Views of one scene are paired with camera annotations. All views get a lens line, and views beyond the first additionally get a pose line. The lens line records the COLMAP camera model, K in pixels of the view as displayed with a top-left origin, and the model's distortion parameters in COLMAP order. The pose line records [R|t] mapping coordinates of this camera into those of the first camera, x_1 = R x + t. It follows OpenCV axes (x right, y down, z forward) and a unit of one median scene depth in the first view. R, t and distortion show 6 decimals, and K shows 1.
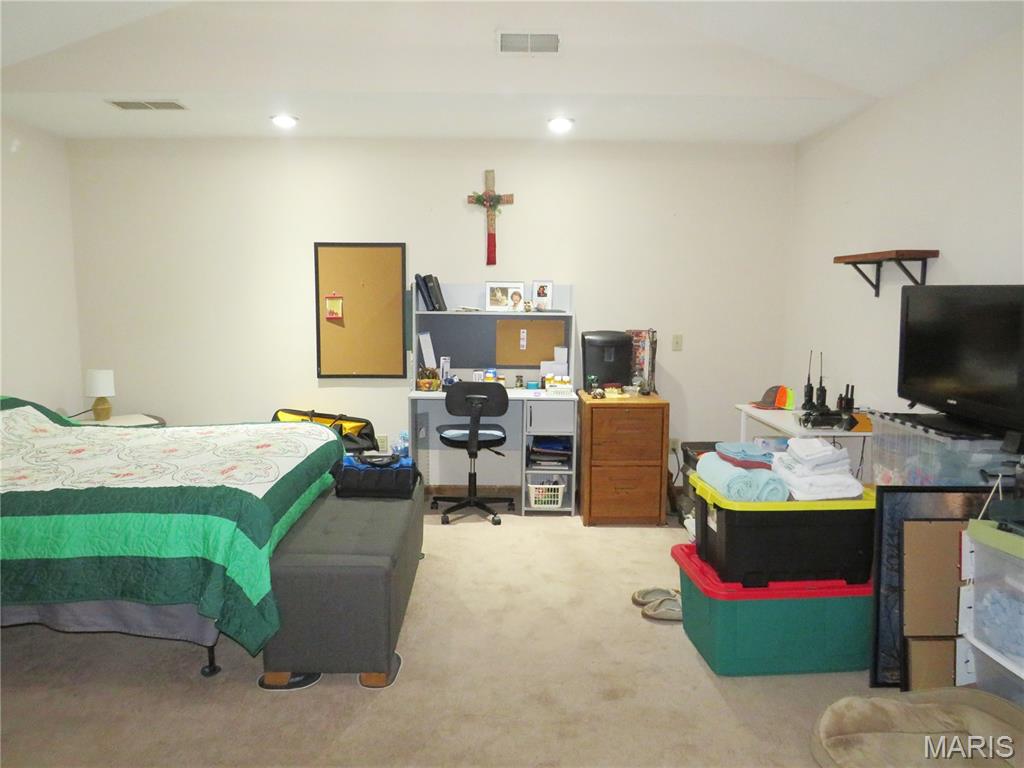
lens RADIAL K [[723.1, 0, 512.0], [0, 723.1, 384.0], [0, 0, 1]] dist [-0.016724, -0.000628]
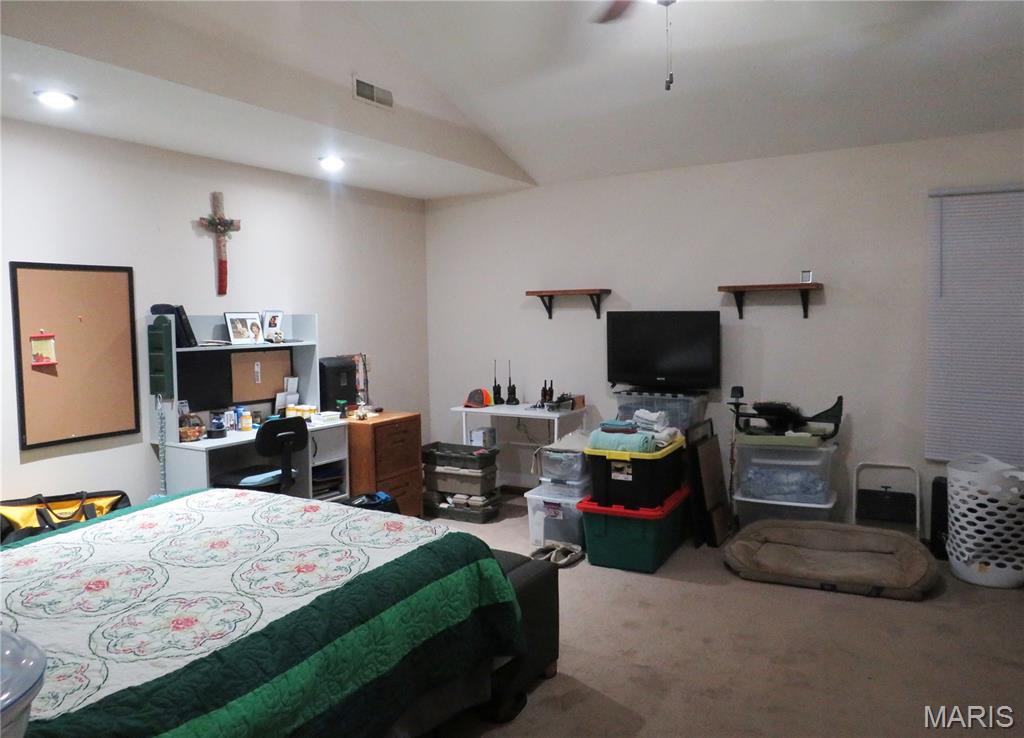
lens RADIAL K [[709.9, 0, 511.5], [0, 709.9, 355.2], [0, 0, 1]] dist [-0.043384, -0.000540]
pose [[0.544311, -0.063812, 0.836453, -0.586885], [0.123389, 0.992348, -0.004589, -0.039533], [-0.829759, 0.105707, 0.548020, 0.217154]]
